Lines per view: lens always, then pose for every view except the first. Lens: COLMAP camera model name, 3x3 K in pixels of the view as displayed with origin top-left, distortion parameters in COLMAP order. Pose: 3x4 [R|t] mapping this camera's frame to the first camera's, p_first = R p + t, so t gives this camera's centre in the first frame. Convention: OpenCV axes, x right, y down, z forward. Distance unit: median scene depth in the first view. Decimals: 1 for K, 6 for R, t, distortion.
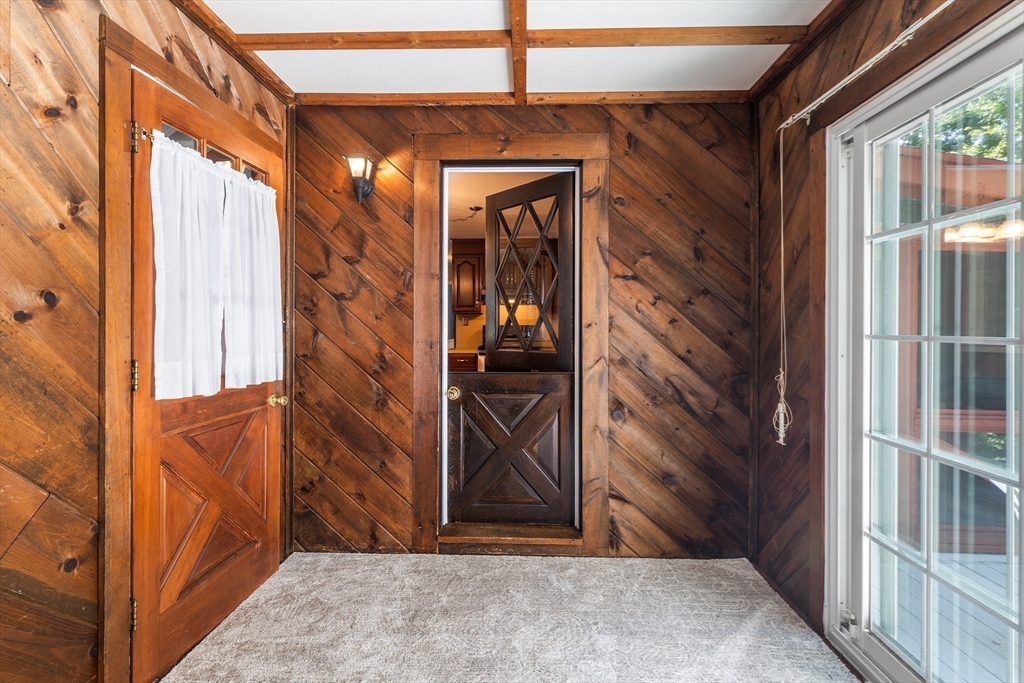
lens RADIAL K [[467.2, 0, 513.2], [0, 467.2, 330.3], [0, 0, 1]] dist [0.000998, 0.000243]
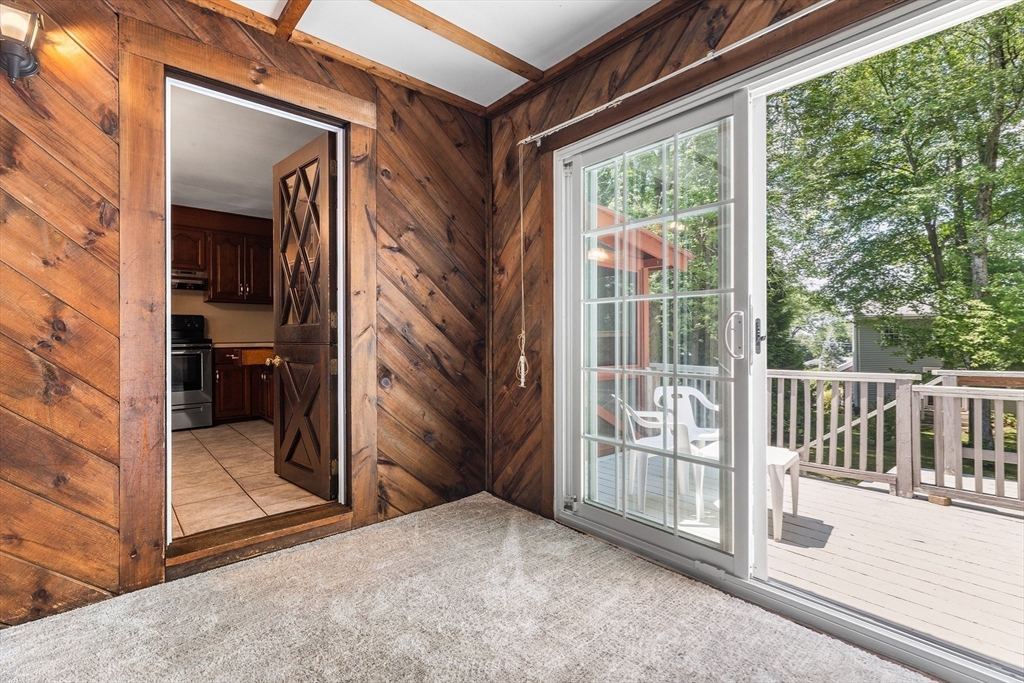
lens RADIAL K [[463.8, 0, 512.0], [0, 463.8, 341.5], [0, 0, 1]] dist [0.002738, 0.000204]
pose [[0.731028, -0.009501, 0.682281, -0.269861], [0.008648, 0.999952, 0.004659, 0.090739], [-0.682292, 0.002494, 0.731075, 0.062980]]
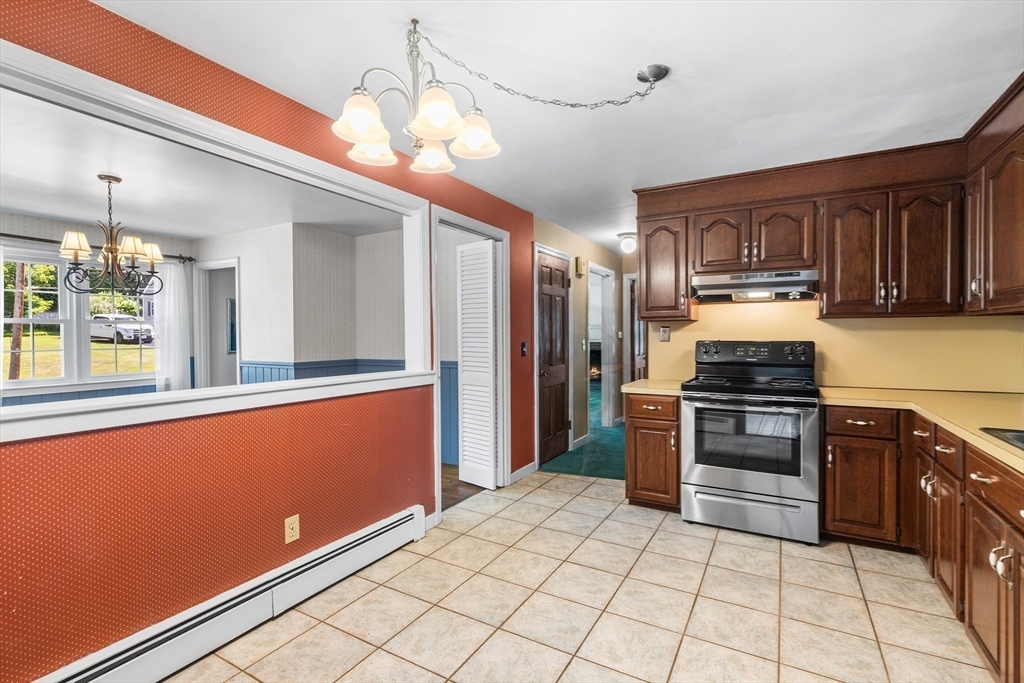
lens RADIAL K [[475.9, 0, 512.0], [0, 475.9, 341.5], [0, 0, 1]] dist [0.004821, 0.000608]
pose [[0.885636, -0.001365, -0.464379, 0.010882], [0.007787, 0.999899, 0.011911, -0.047571], [0.464316, -0.014165, 0.885557, 0.993827]]
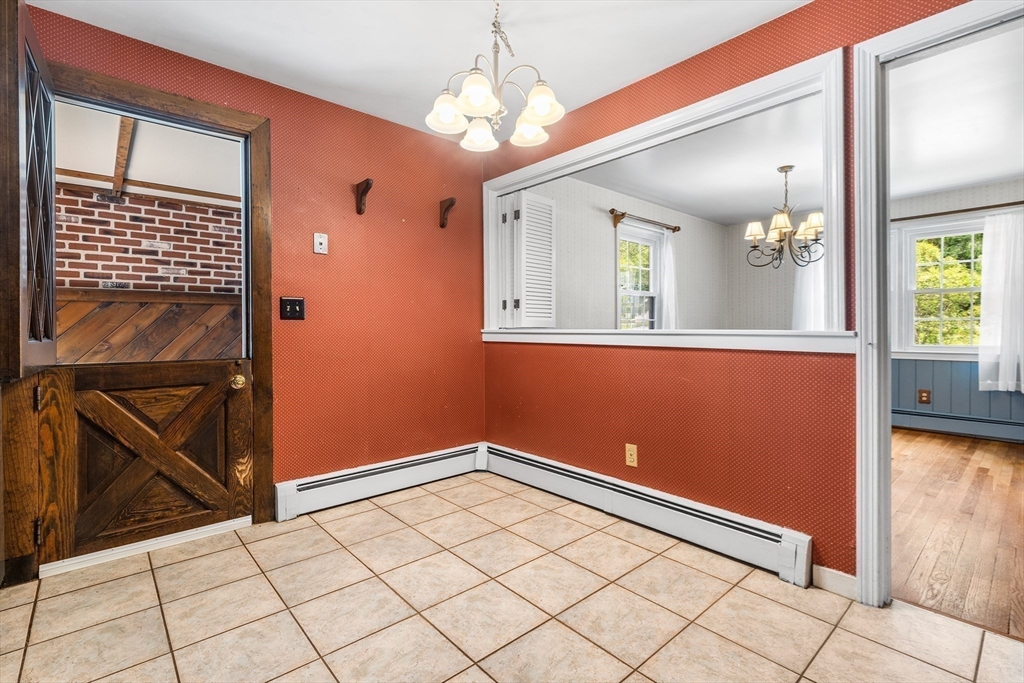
lens RADIAL K [[467.2, 0, 513.2], [0, 467.2, 330.3], [0, 0, 1]] dist [0.000998, 0.000243]
pose [[-0.722274, -0.001955, -0.691604, 0.118627], [-0.002422, 0.999997, -0.000297, 0.042355], [0.691603, 0.001460, -0.722277, 2.159174]]
